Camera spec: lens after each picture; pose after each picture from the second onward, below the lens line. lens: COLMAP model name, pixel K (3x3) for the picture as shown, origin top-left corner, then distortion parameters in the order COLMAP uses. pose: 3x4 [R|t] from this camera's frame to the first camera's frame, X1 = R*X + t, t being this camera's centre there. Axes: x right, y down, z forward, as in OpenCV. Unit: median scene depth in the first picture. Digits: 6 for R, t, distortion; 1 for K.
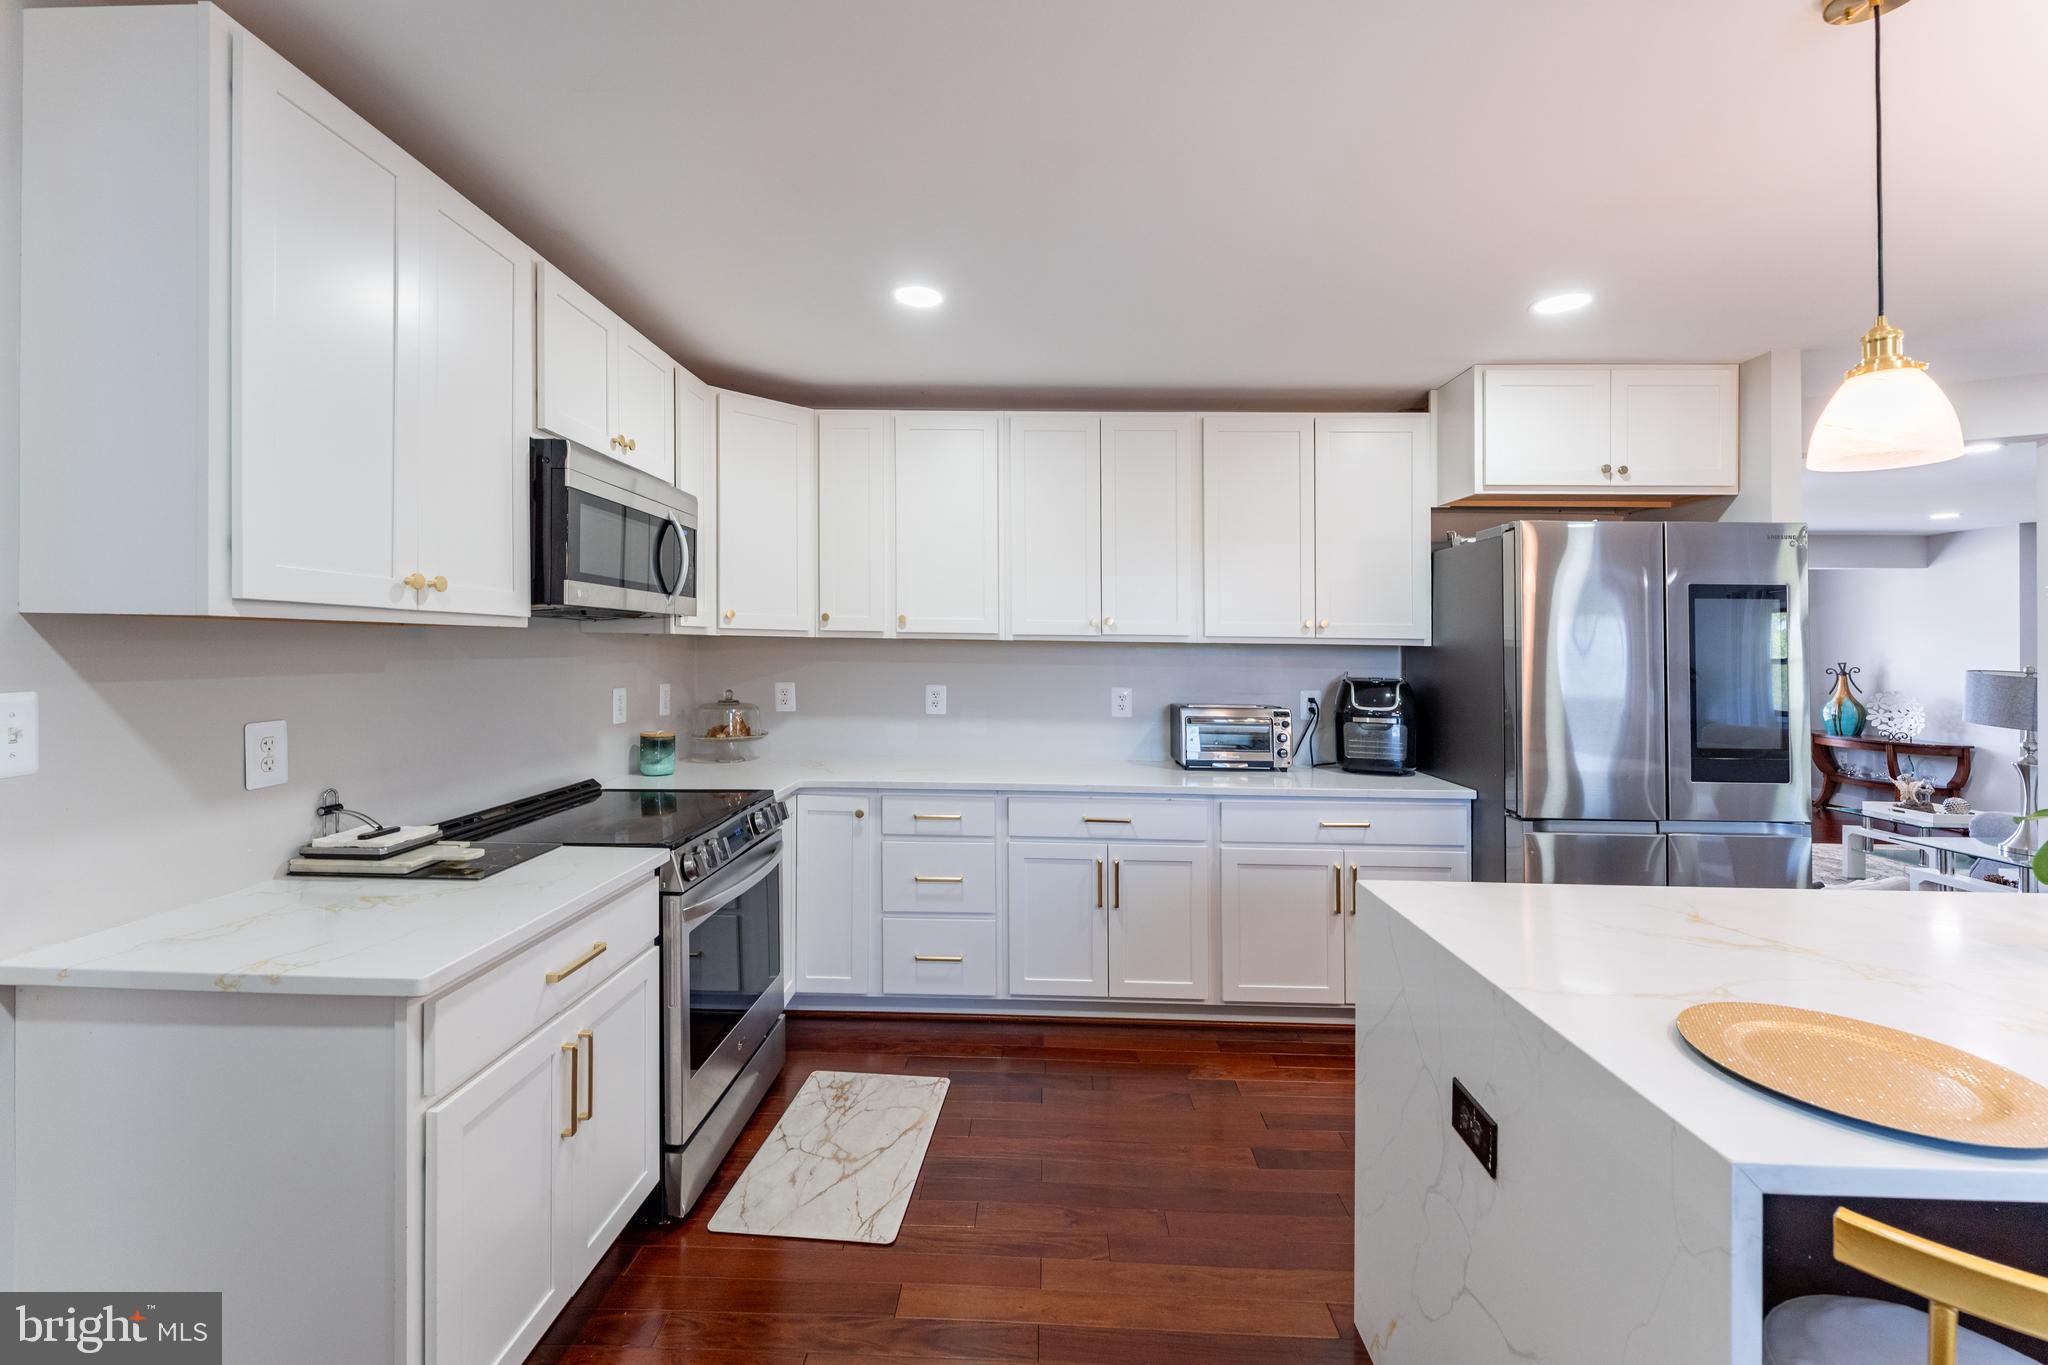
lens RADIAL K [[833.4, 0, 1021.6], [0, 833.4, 642.5], [0, 0, 1]] dist [0.003023, -0.000453]
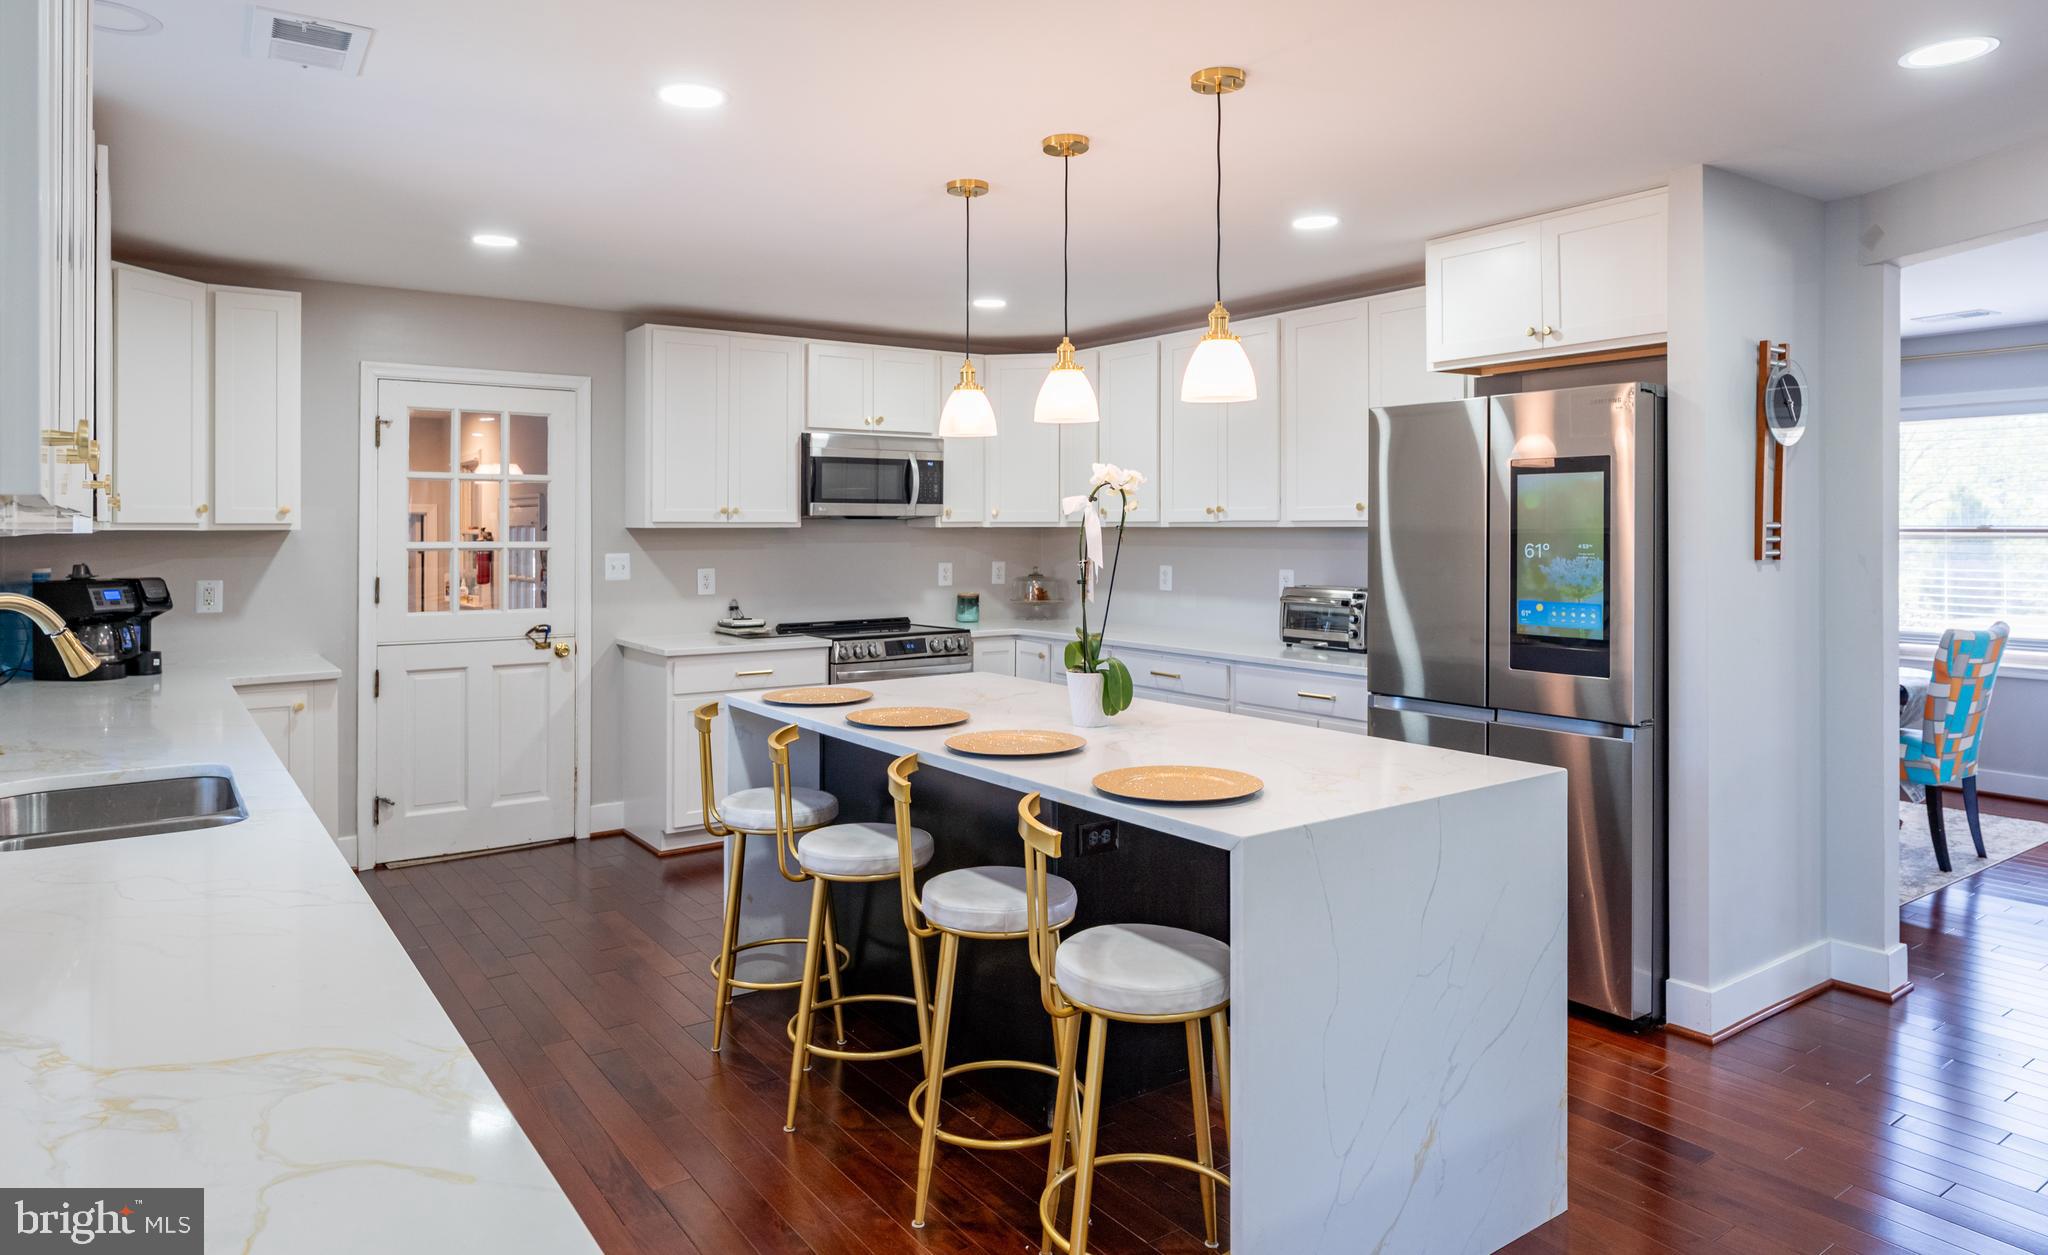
lens RADIAL K [[1257.9, 0, 1016.6], [0, 1257.9, 530.9], [0, 0, 1]] dist [0.017302, 0.000418]
pose [[0.603503, -0.011690, -0.797275, 1.605209], [0.016492, 0.999862, -0.002176, 0.004019], [0.797190, -0.011836, 0.603612, -0.315968]]
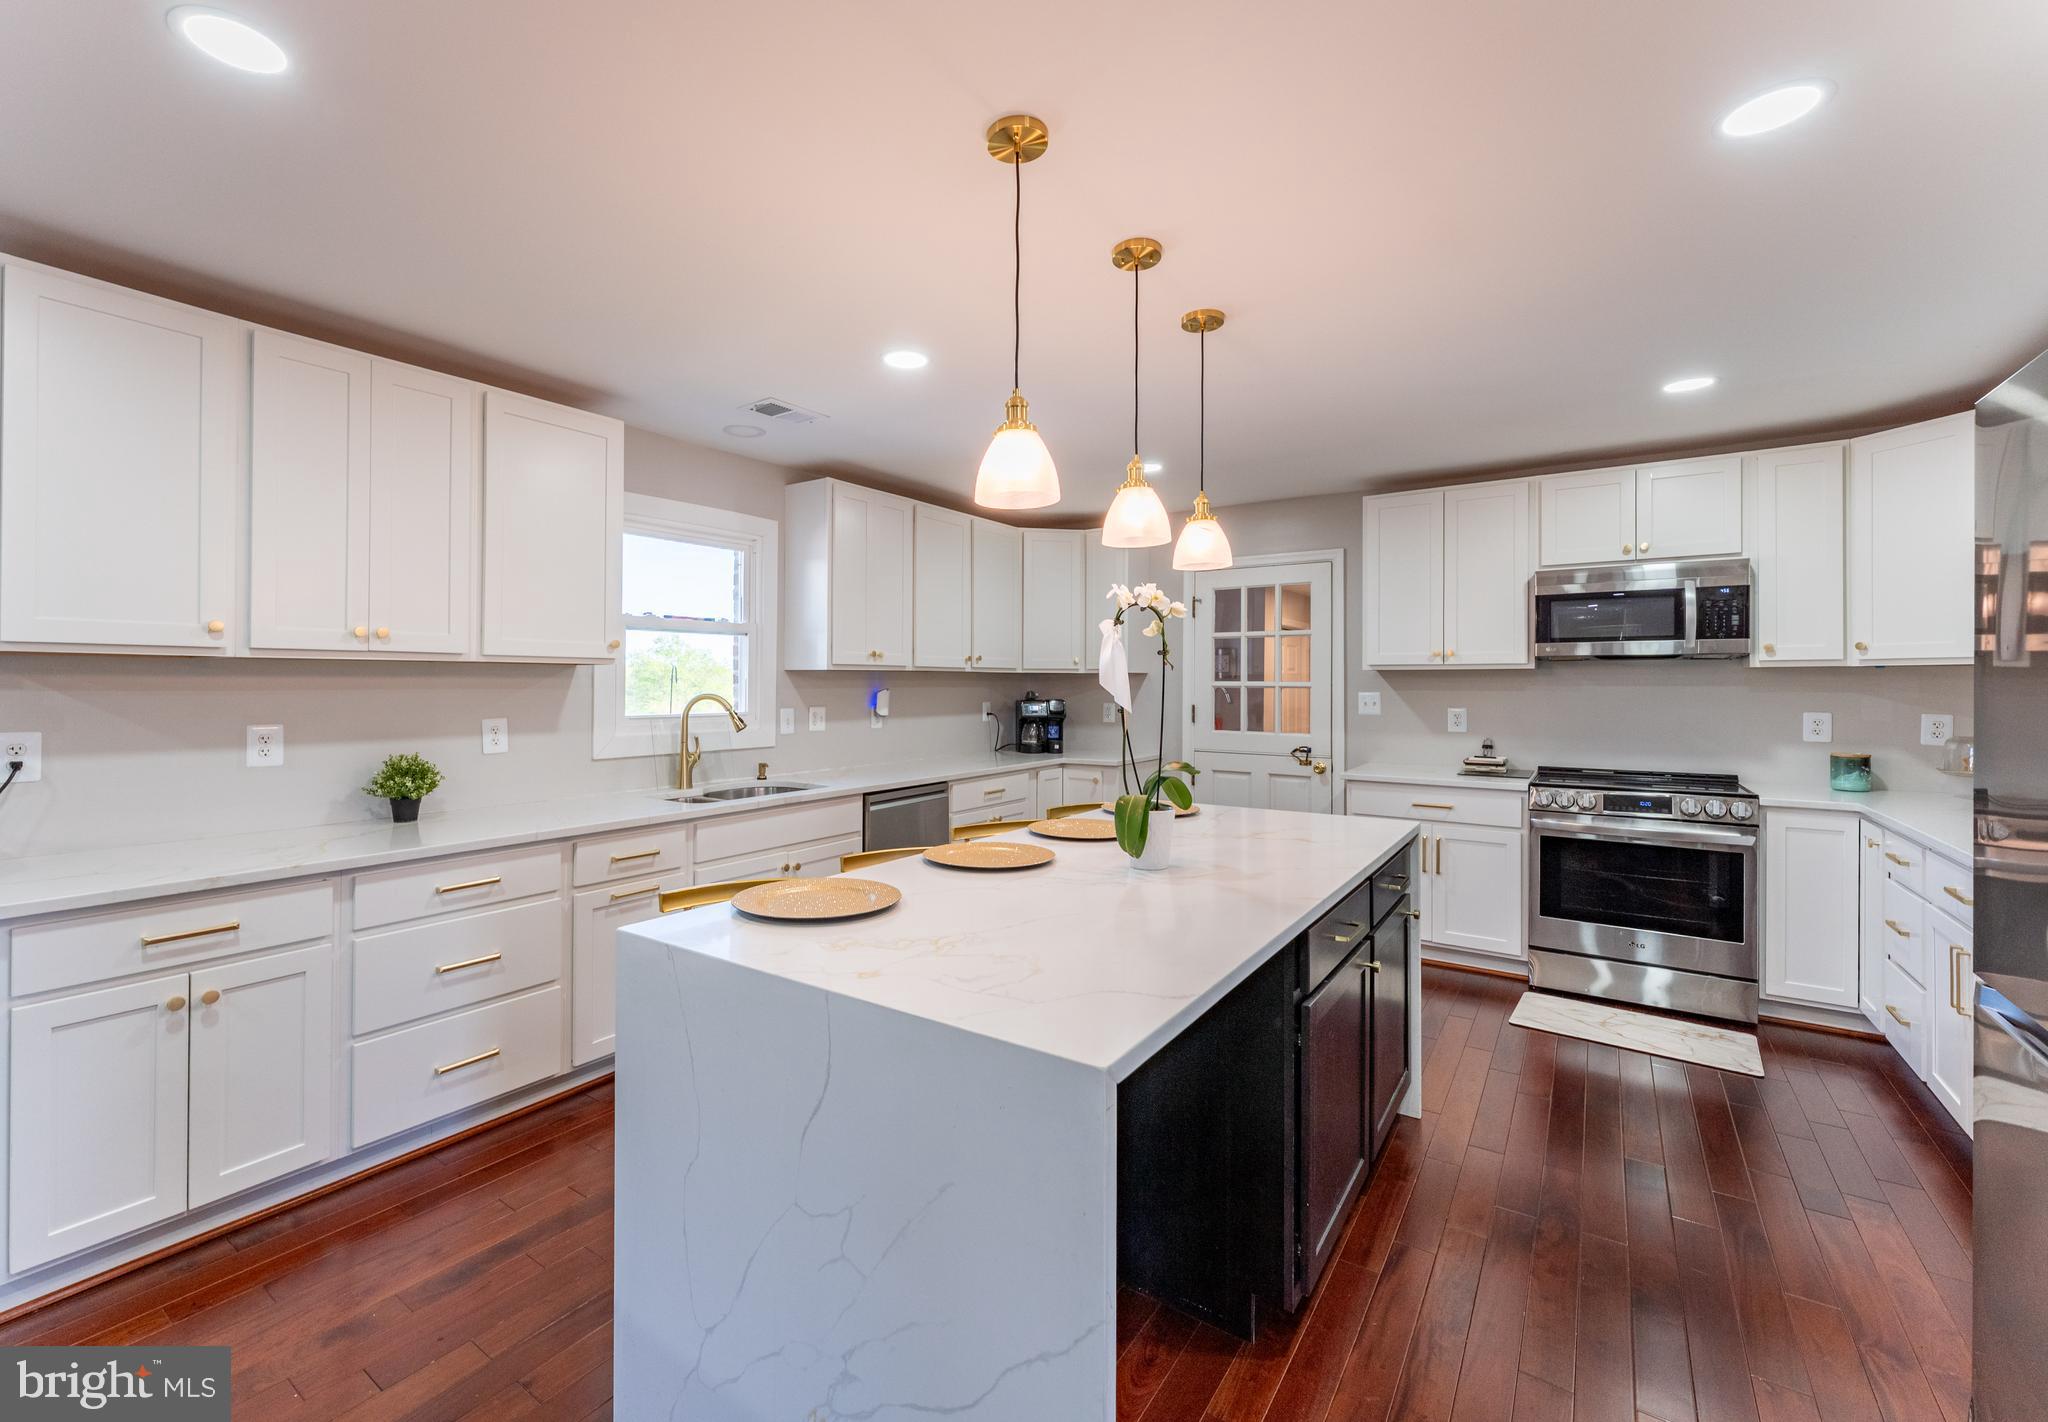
lens RADIAL K [[884.5, 0, 968.6], [0, 884.5, 673.1], [0, 0, 1]] dist [0.002526, 0.000653]
pose [[-0.564655, -0.024066, -0.824976, 1.423680], [-0.002219, 0.999615, -0.027641, 0.040207], [0.825324, -0.013777, -0.564492, 0.801008]]
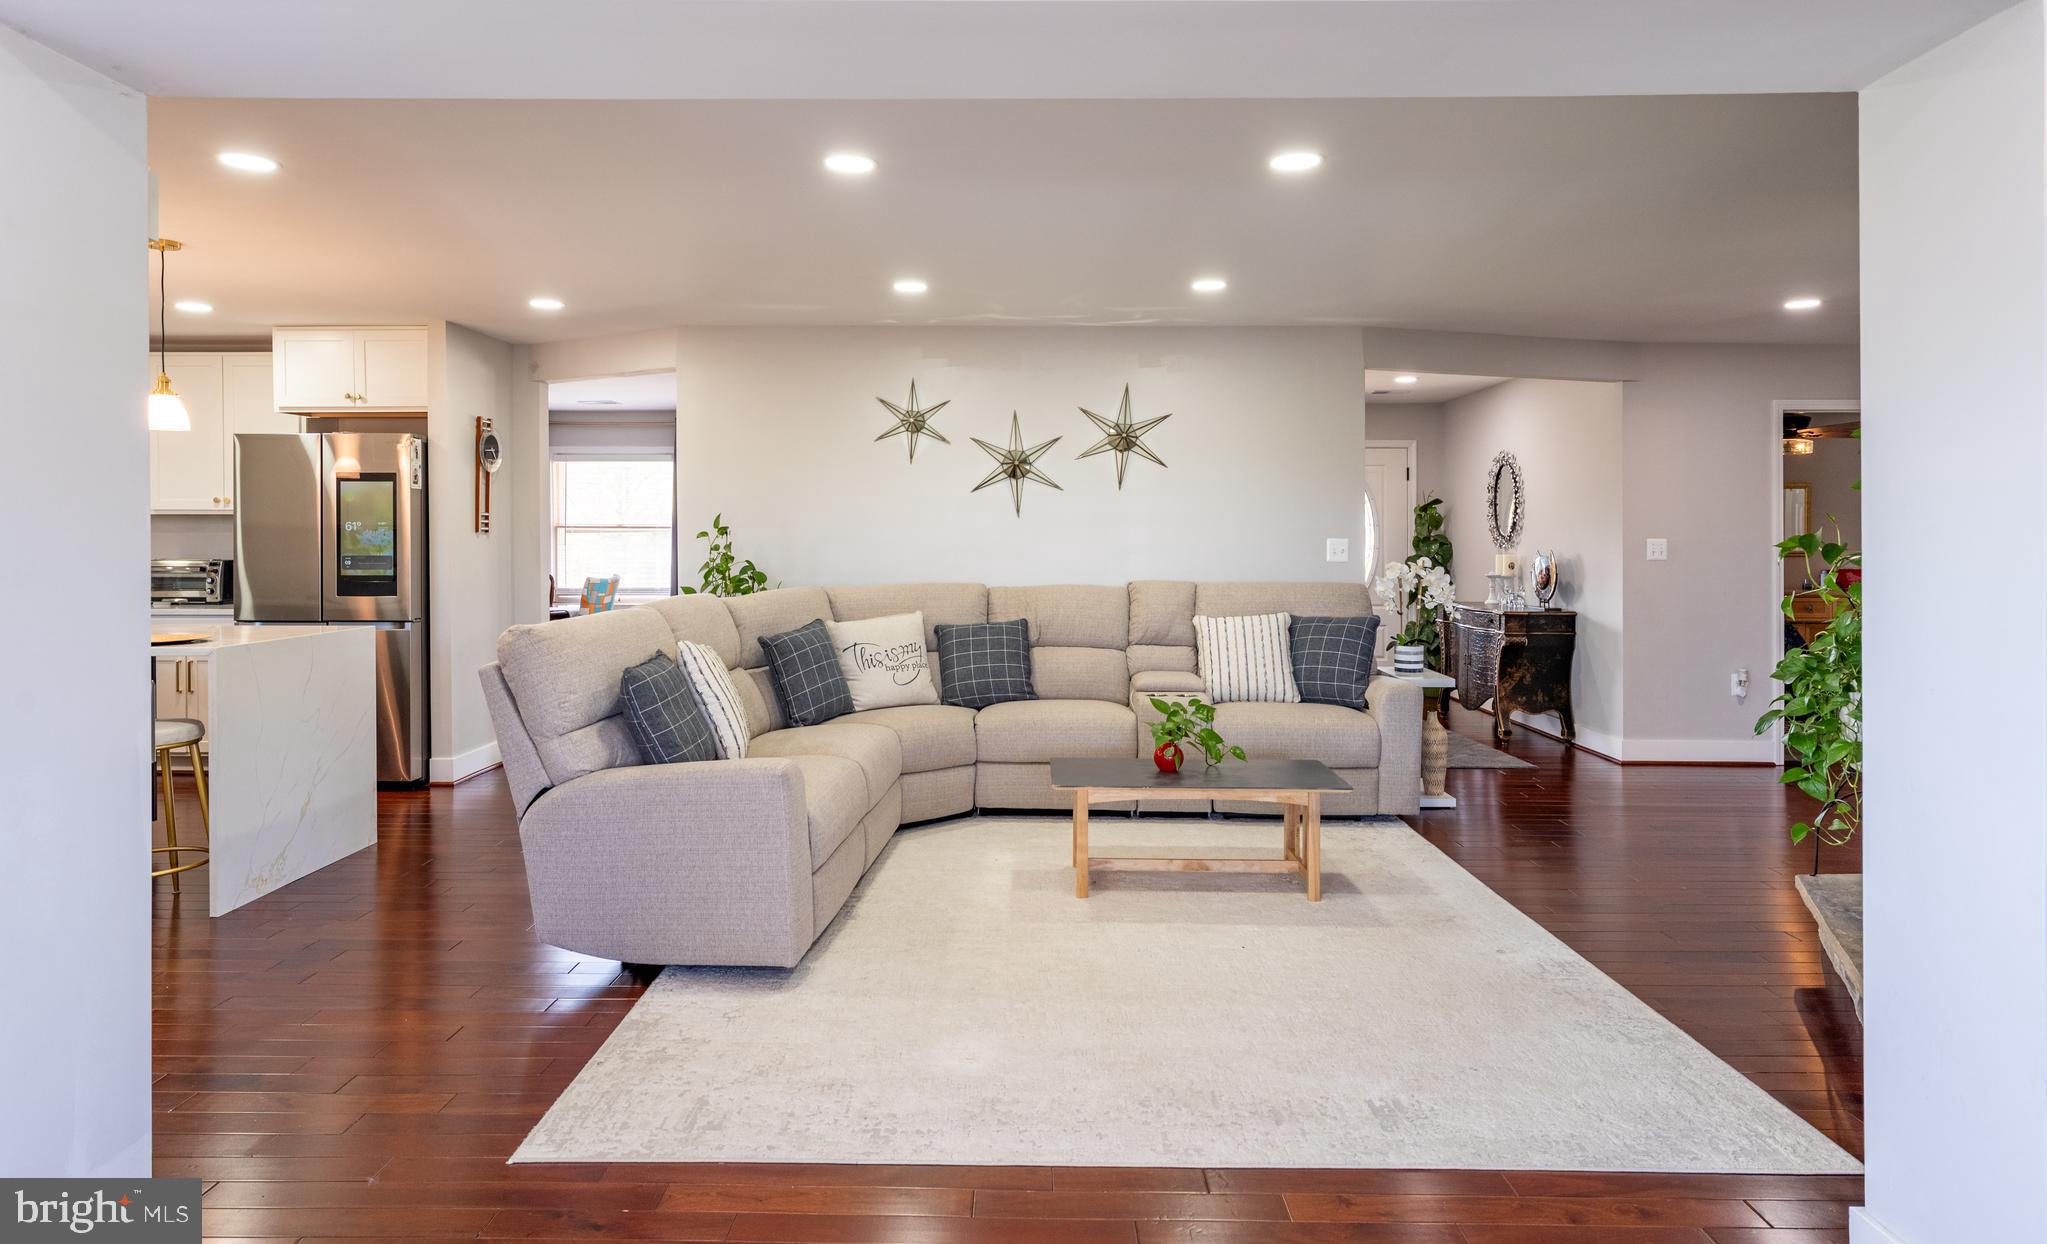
lens RADIAL K [[1106.7, 0, 1045.8], [0, 1106.7, 555.3], [0, 0, 1]] dist [-0.023922, -0.000380]
pose [[0.998672, -0.012860, 0.049888, 2.050467], [0.011625, 0.999620, 0.024982, 0.050763], [-0.050190, -0.024369, 0.998442, -1.163297]]
